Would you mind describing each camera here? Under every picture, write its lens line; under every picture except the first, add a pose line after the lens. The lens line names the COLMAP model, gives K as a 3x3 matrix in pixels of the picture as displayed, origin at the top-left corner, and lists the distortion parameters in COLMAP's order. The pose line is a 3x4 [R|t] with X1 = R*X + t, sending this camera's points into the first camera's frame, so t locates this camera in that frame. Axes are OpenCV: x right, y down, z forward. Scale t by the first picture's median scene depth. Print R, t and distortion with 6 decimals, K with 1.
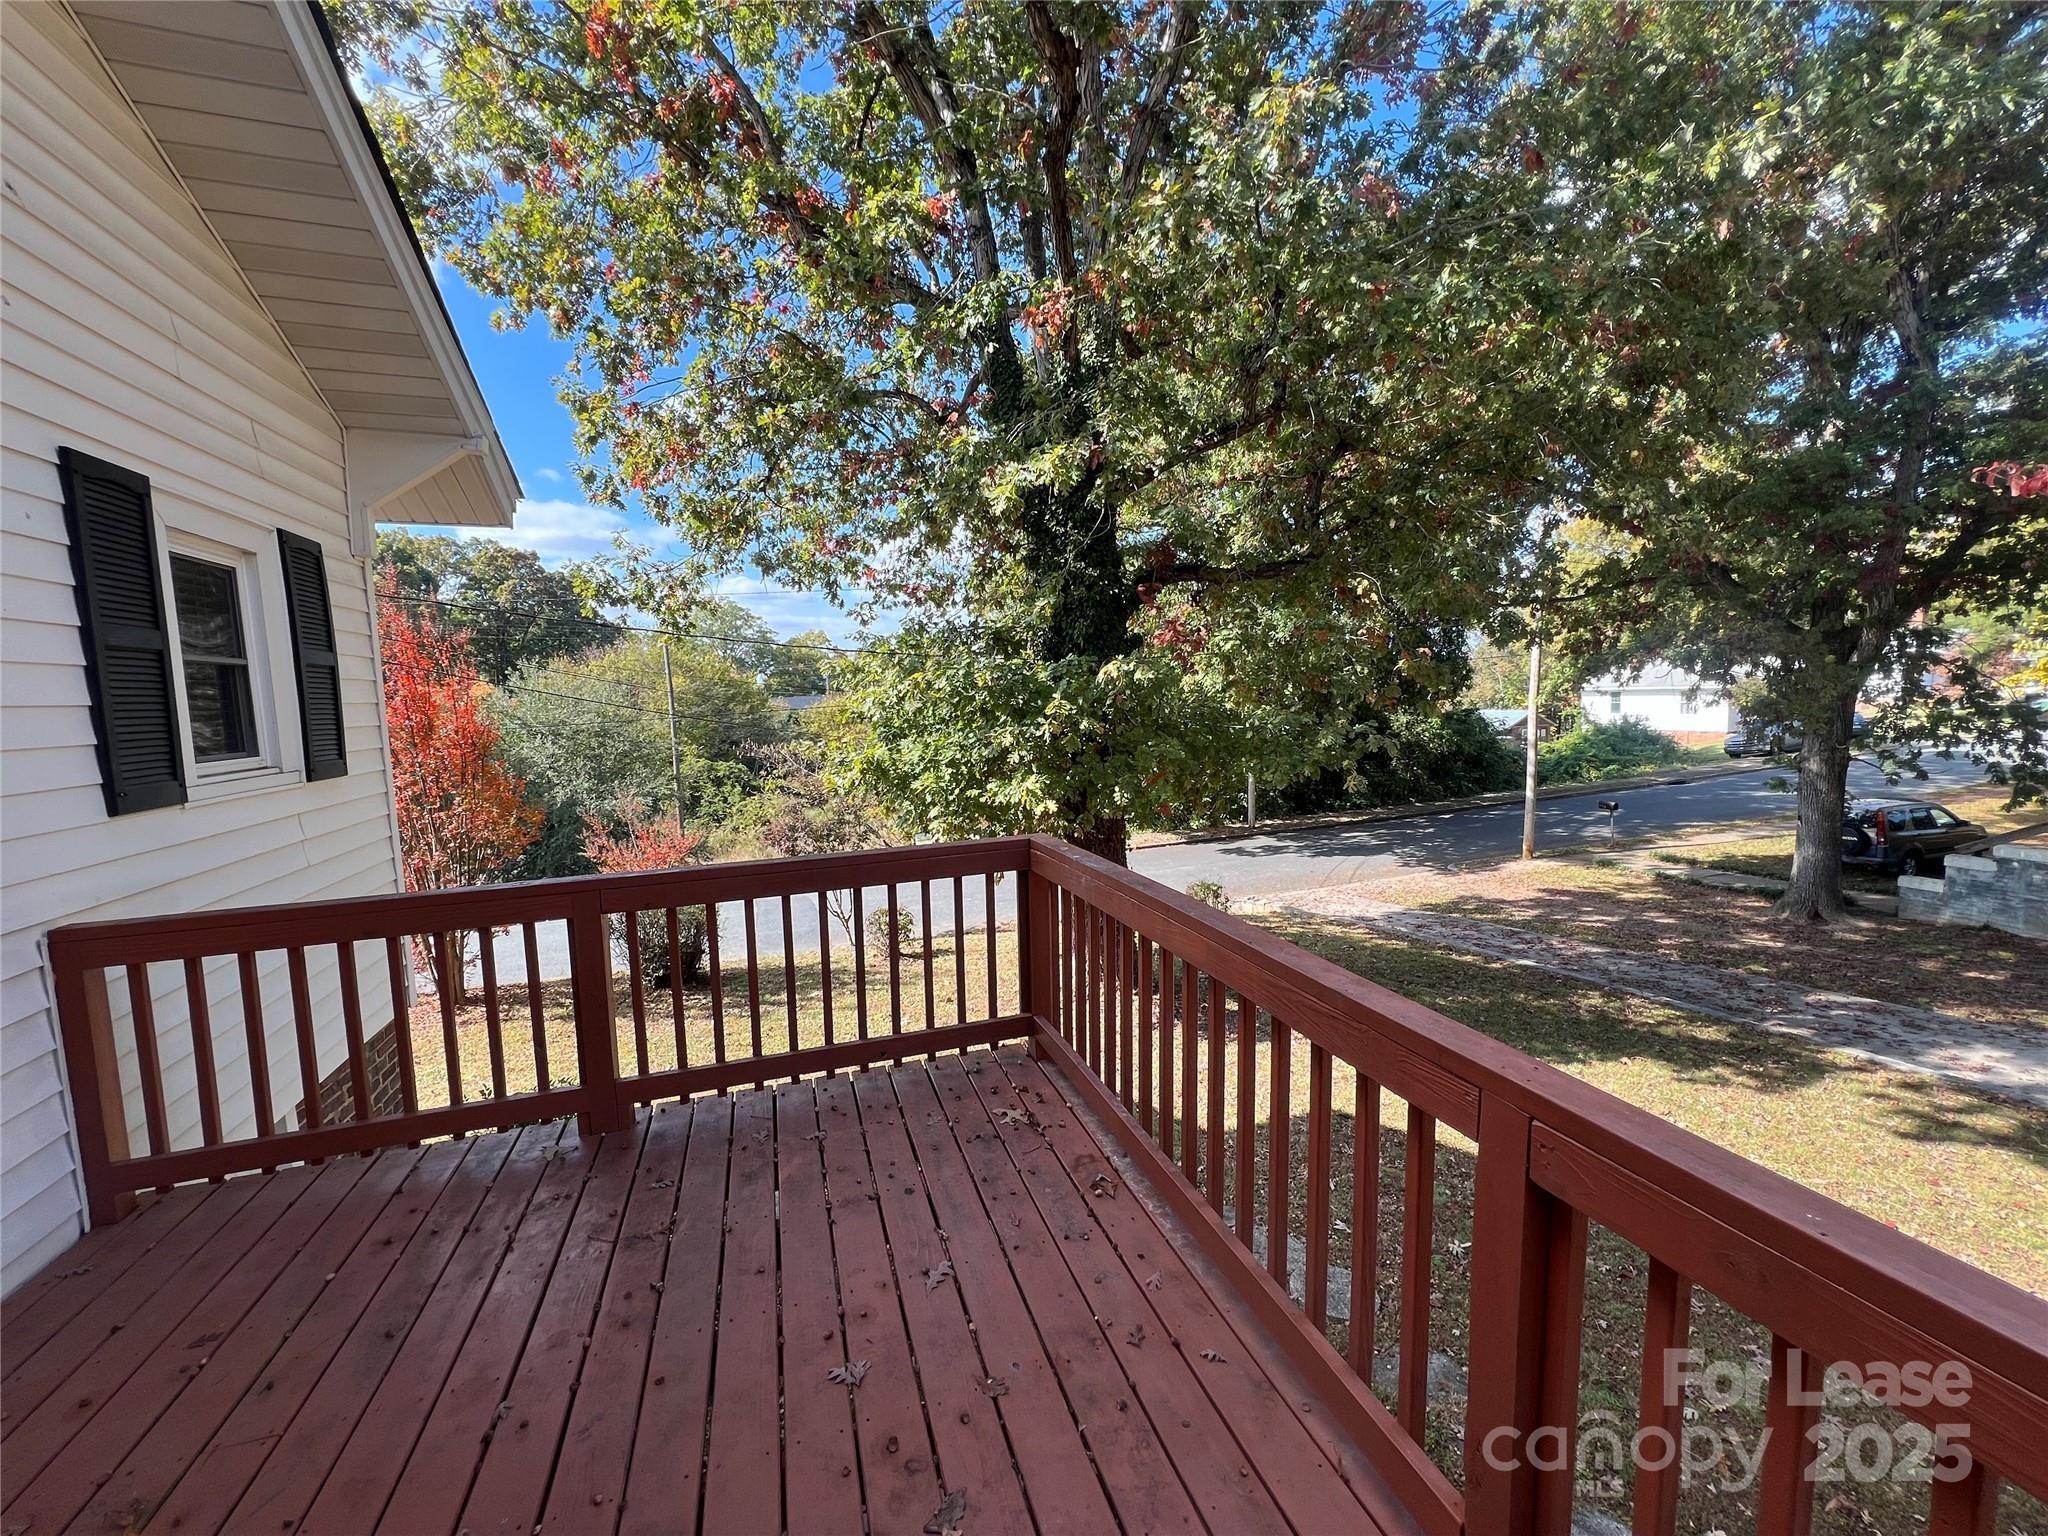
lens RADIAL K [[815.3, 0, 1024.0], [0, 815.3, 768.0], [0, 0, 1]] dist [-0.000807, -0.000166]
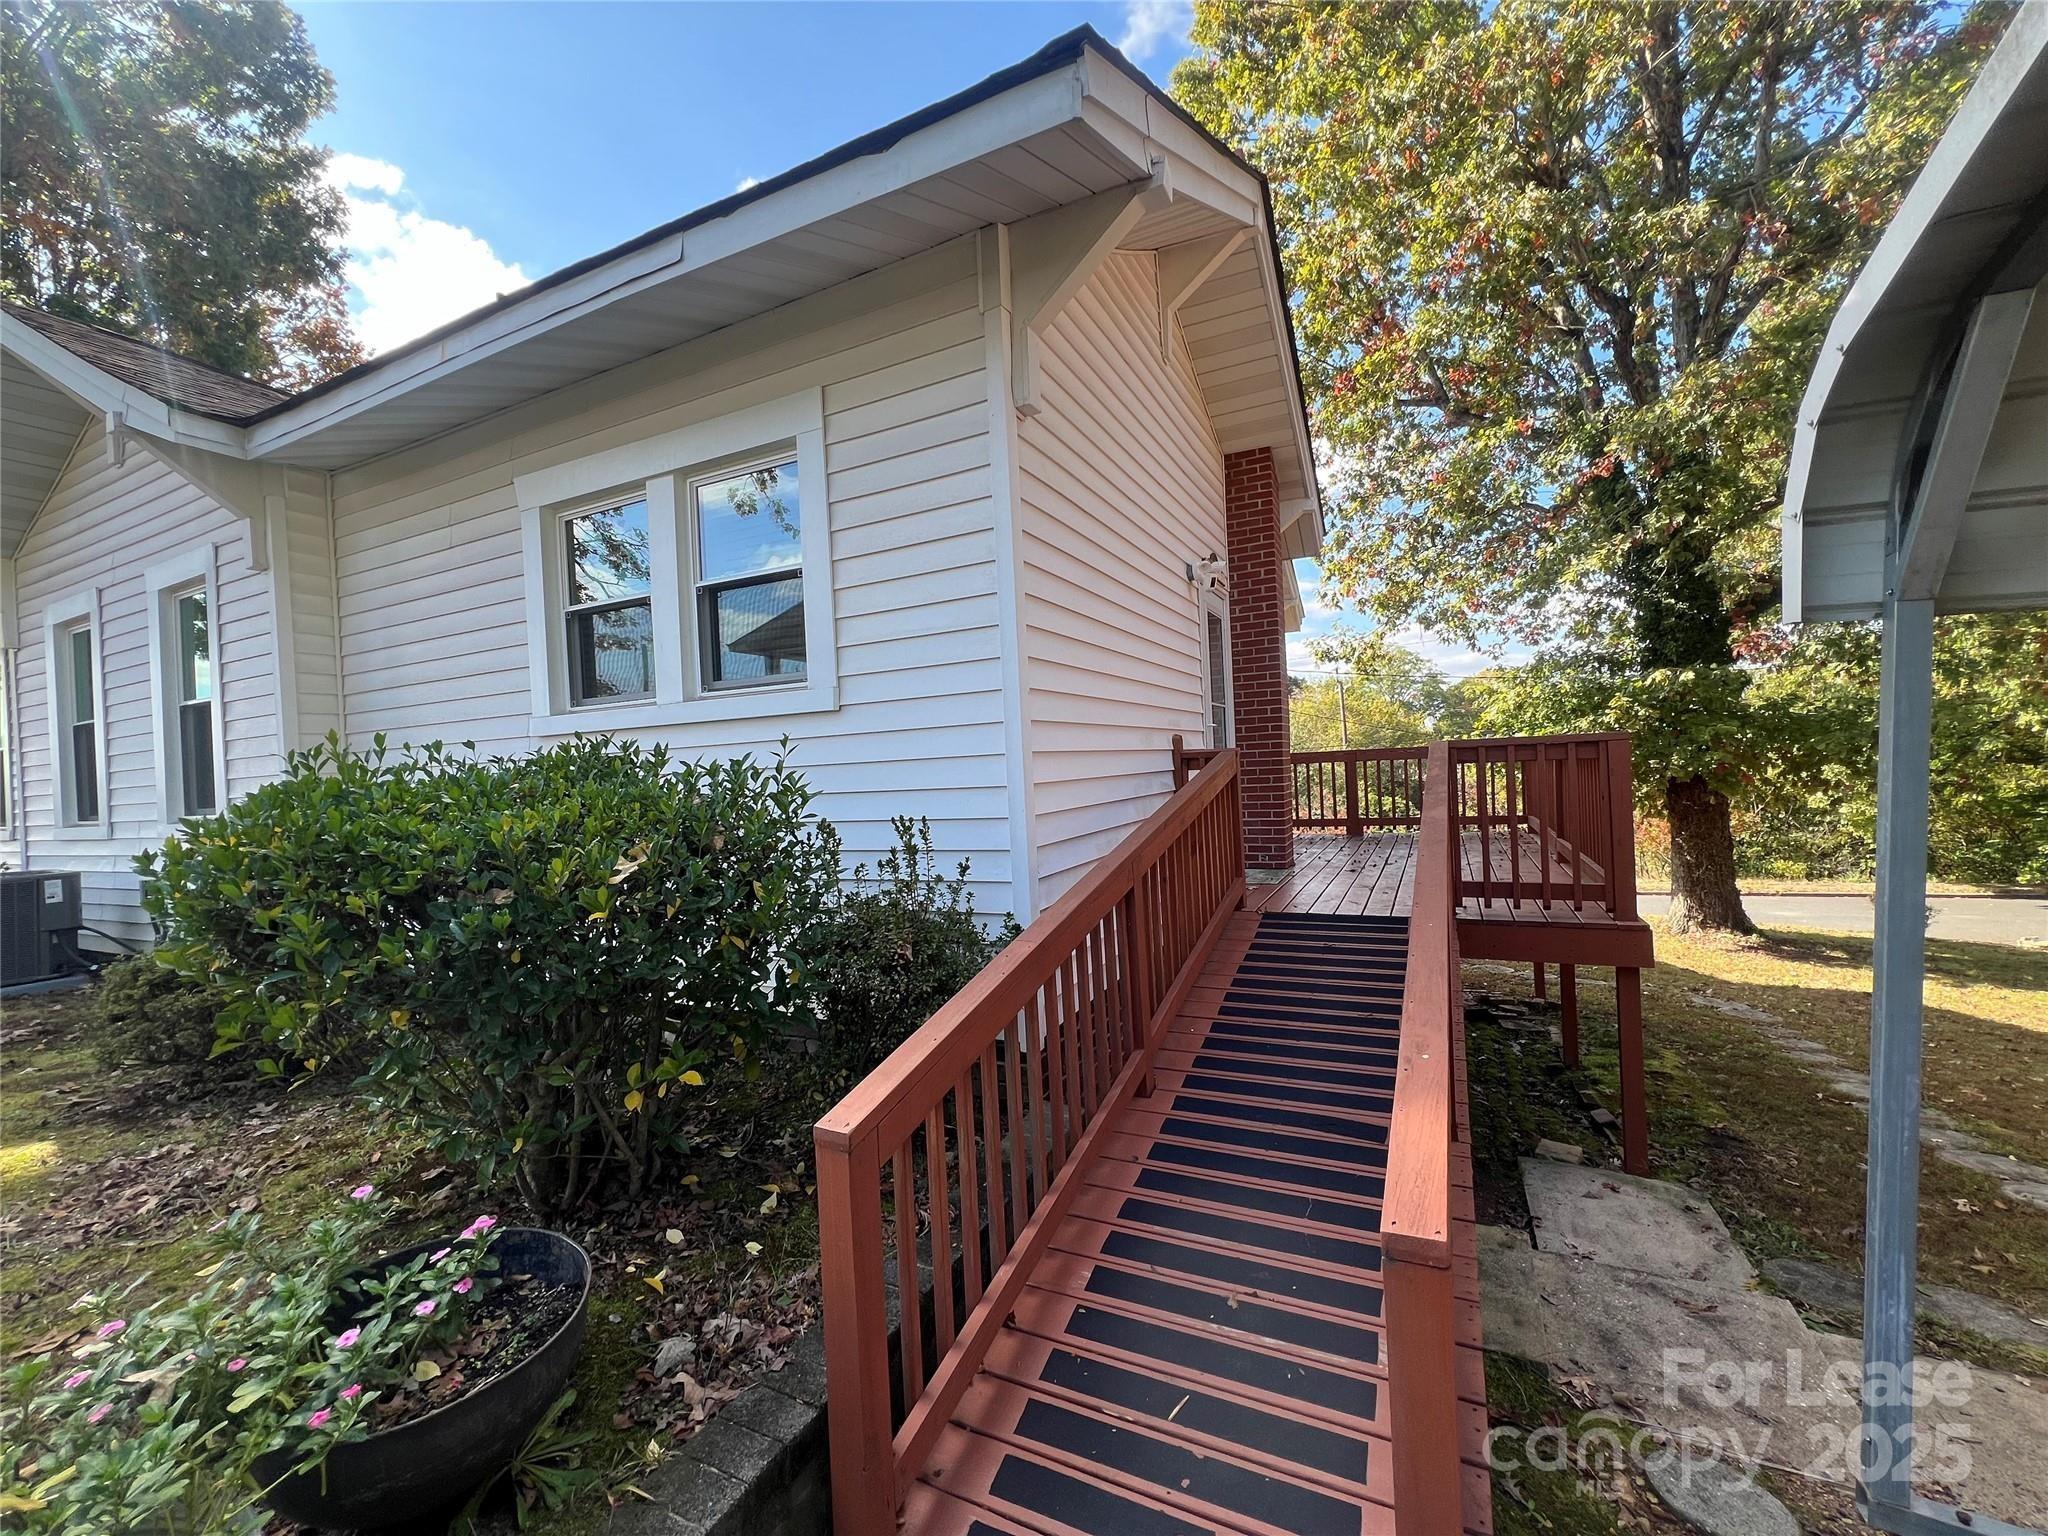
lens RADIAL K [[815.3, 0, 1024.0], [0, 815.3, 768.0], [0, 0, 1]] dist [-0.000807, -0.000166]
pose [[0.715343, 0.001475, -0.698772, 0.209090], [-0.042575, 0.998232, -0.041477, 0.108145], [0.697476, 0.059421, 0.714141, -0.585508]]
